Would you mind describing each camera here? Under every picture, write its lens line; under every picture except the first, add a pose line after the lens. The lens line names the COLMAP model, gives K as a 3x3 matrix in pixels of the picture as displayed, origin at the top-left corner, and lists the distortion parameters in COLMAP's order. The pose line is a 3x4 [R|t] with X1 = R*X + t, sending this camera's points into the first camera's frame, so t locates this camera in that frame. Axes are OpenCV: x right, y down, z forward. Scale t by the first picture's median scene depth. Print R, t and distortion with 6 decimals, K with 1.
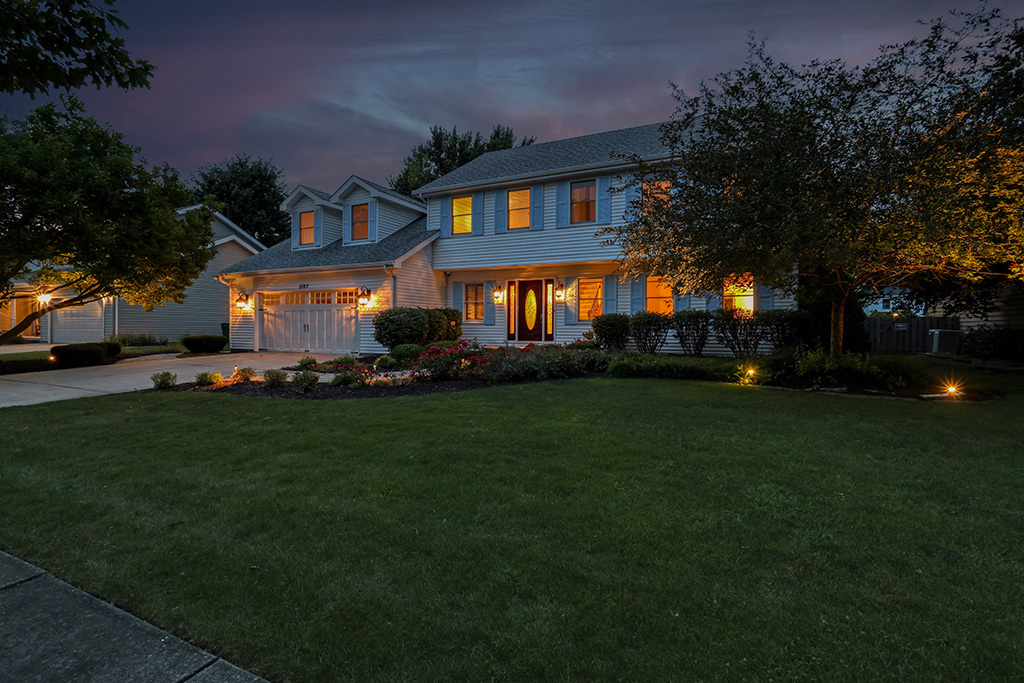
lens RADIAL K [[472.2, 0, 508.0], [0, 472.2, 329.2], [0, 0, 1]] dist [0.000014, 0.000033]
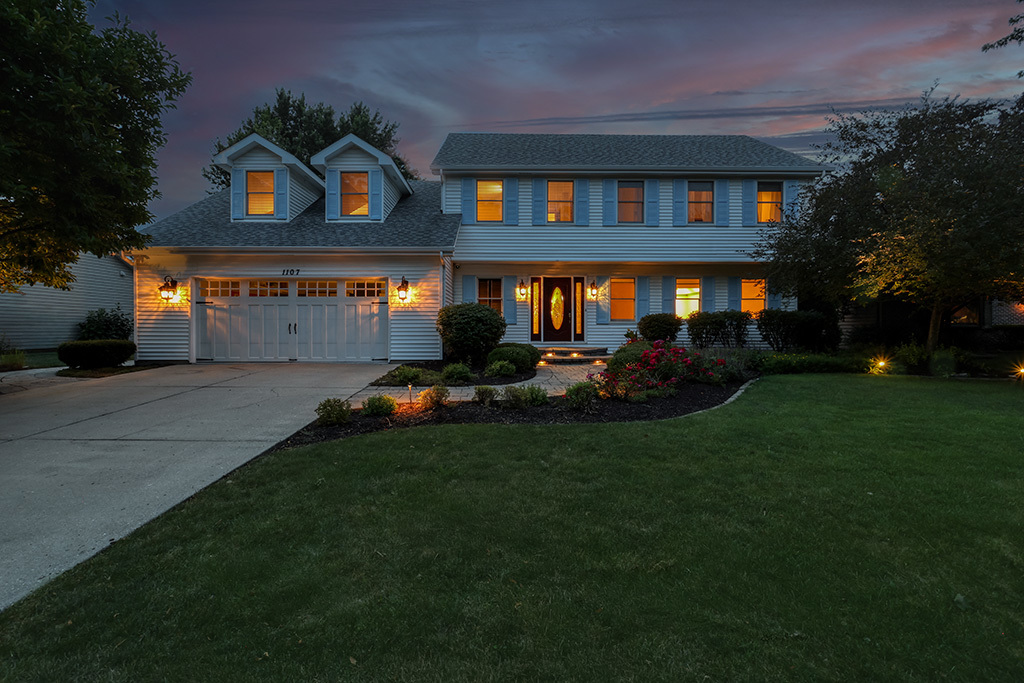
lens RADIAL K [[472.2, 0, 508.0], [0, 472.2, 329.2], [0, 0, 1]] dist [0.000014, 0.000033]
pose [[0.896710, -0.003896, 0.442600, -0.461714], [0.004534, 0.999990, -0.000384, 0.000250], [-0.442594, 0.002351, 0.896719, 0.191468]]
